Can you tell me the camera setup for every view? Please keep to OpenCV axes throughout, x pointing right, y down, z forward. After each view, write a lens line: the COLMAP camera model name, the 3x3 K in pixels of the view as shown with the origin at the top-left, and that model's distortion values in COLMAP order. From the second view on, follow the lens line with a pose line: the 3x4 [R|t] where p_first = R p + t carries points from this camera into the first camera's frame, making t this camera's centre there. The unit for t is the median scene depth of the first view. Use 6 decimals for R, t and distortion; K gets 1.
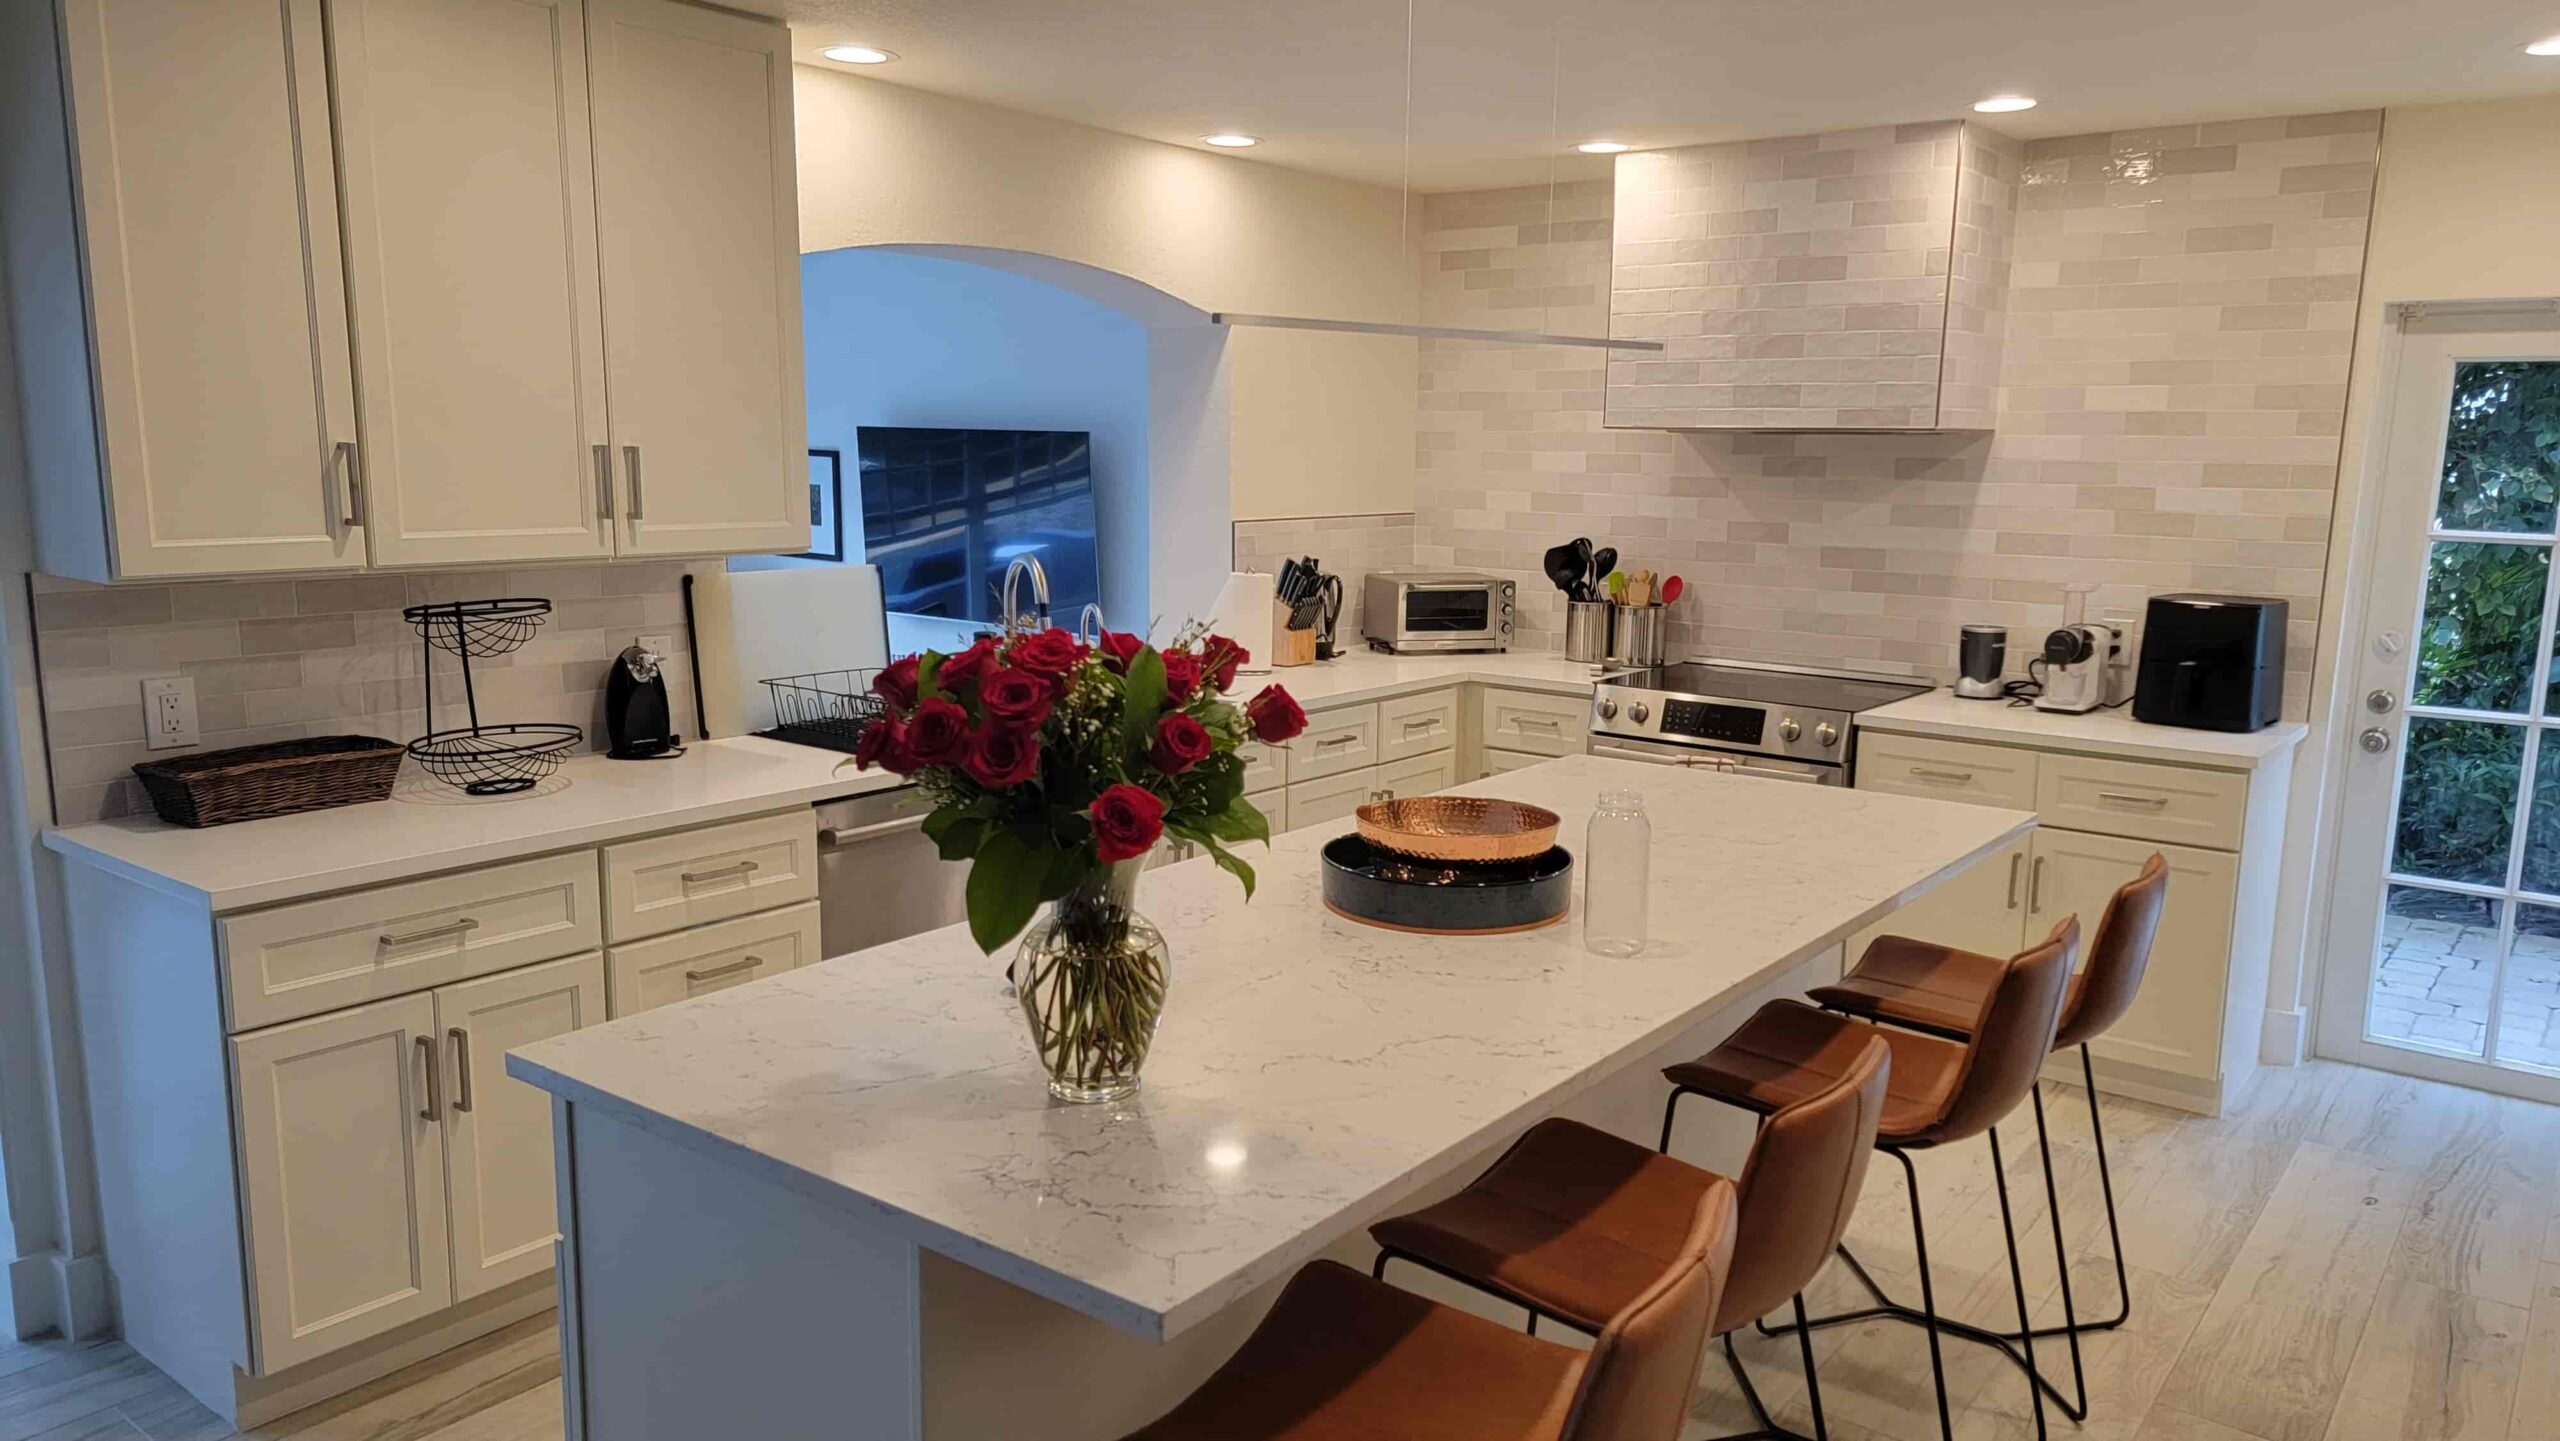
lens RADIAL K [[1769.8, 0, 1287.7], [0, 1769.8, 715.5], [0, 0, 1]] dist [0.100243, -0.082800]
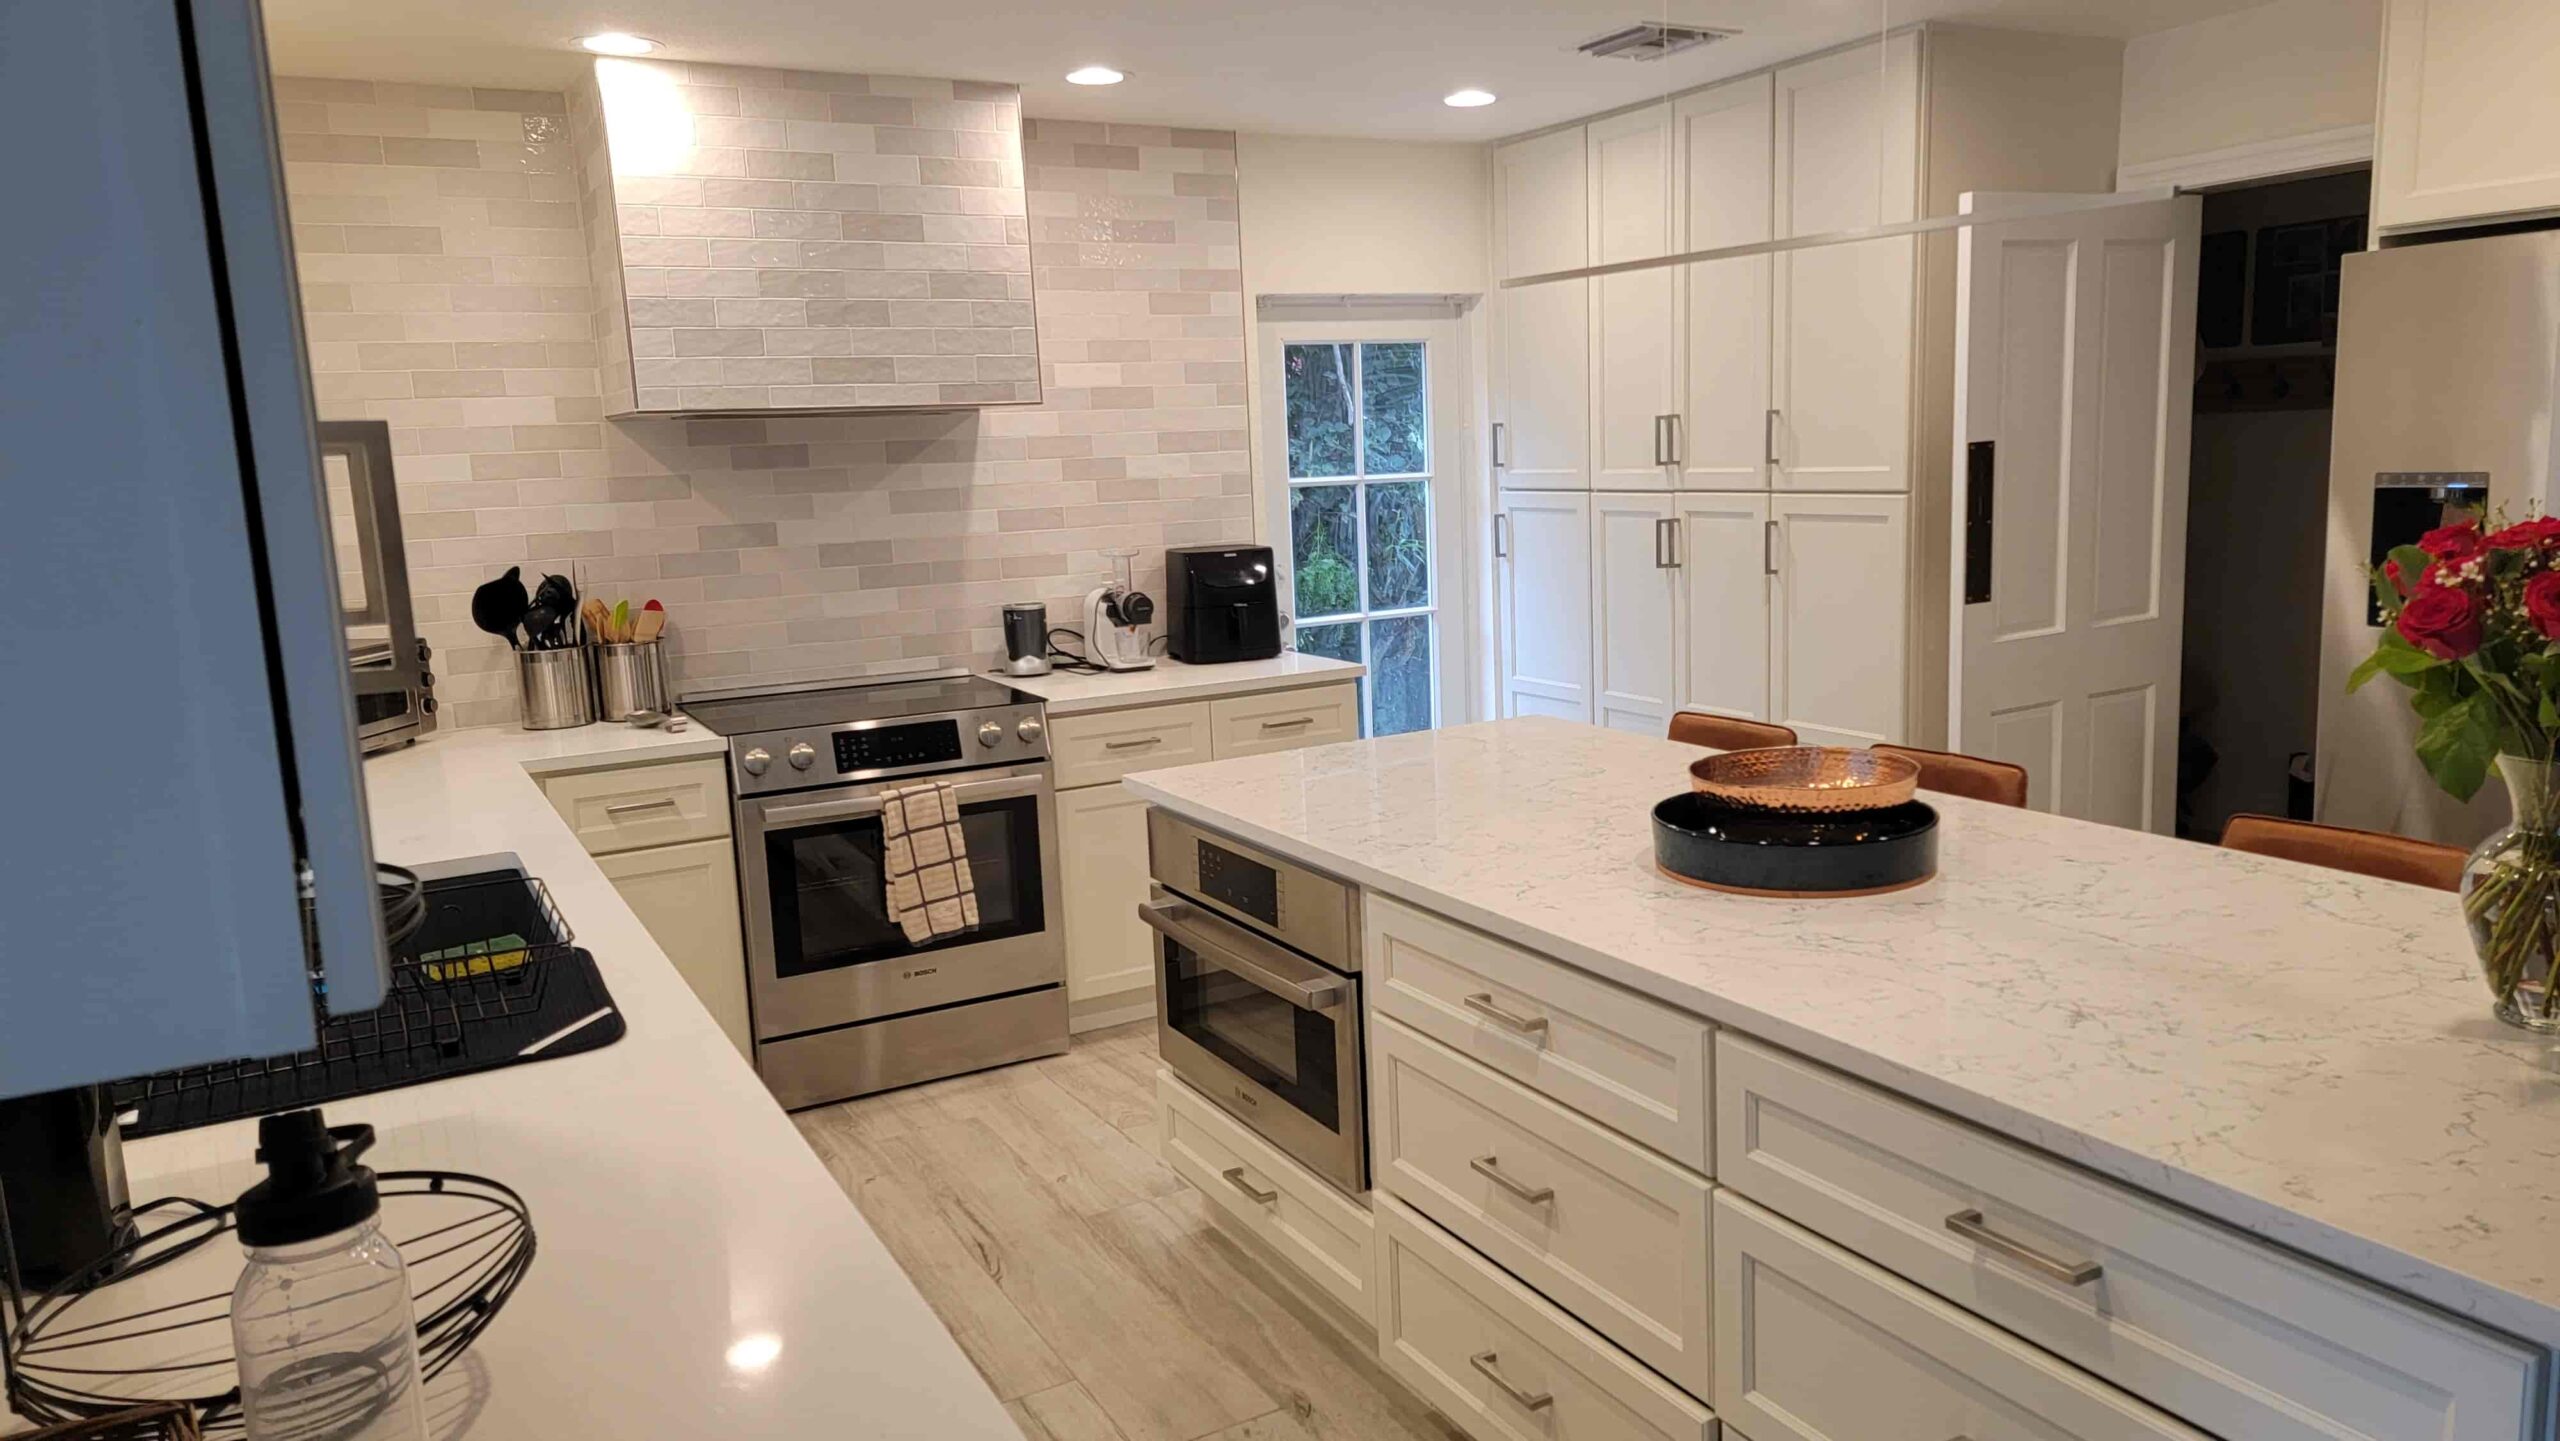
lens RADIAL K [[1772.7, 0, 1312.0], [0, 1772.7, 724.3], [0, 0, 1]] dist [0.105817, -0.085458]
pose [[0.390254, -0.180124, 0.902916, -0.507487], [0.190077, 0.975312, 0.112413, -0.072274], [-0.900873, 0.127755, 0.414857, 0.500476]]
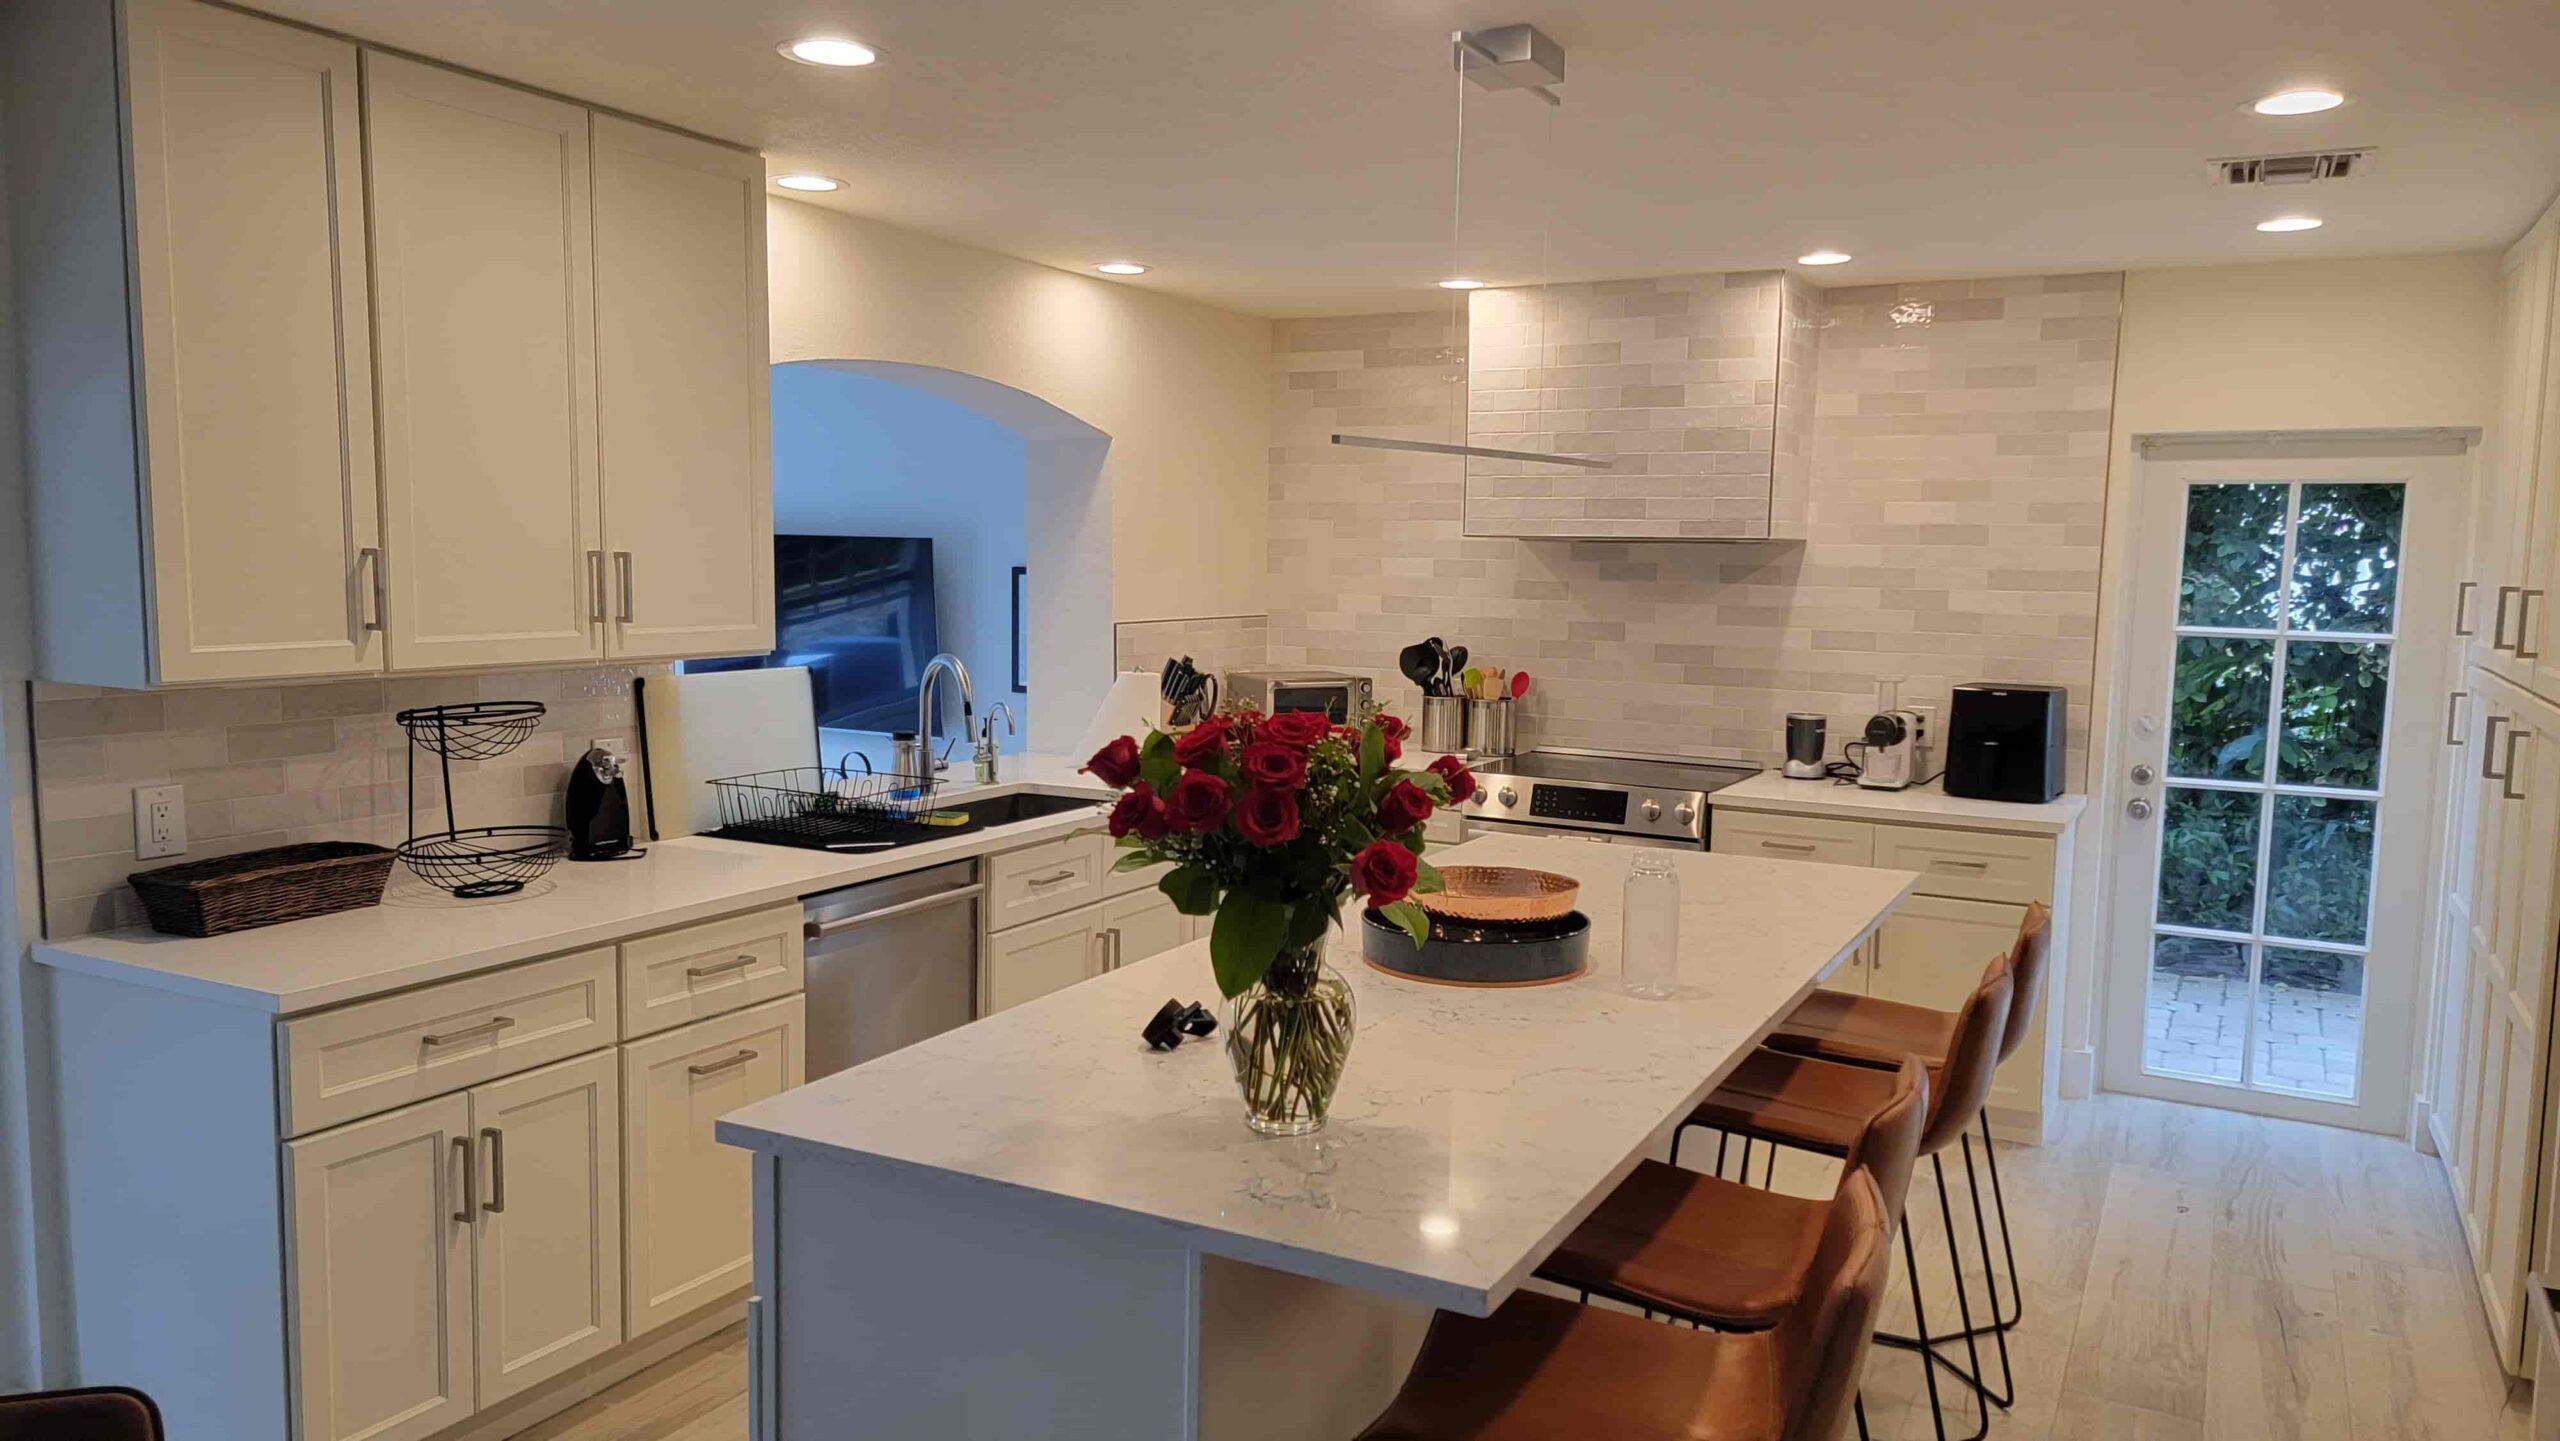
lens RADIAL K [[1763.3, 0, 1274.6], [0, 1763.3, 708.4], [0, 0, 1]] dist [0.094247, -0.077453]
pose [[0.987979, -0.013137, 0.154031, -0.120676], [0.022888, 0.997832, -0.061706, 0.008245], [-0.152886, 0.064489, 0.986137, -0.044040]]
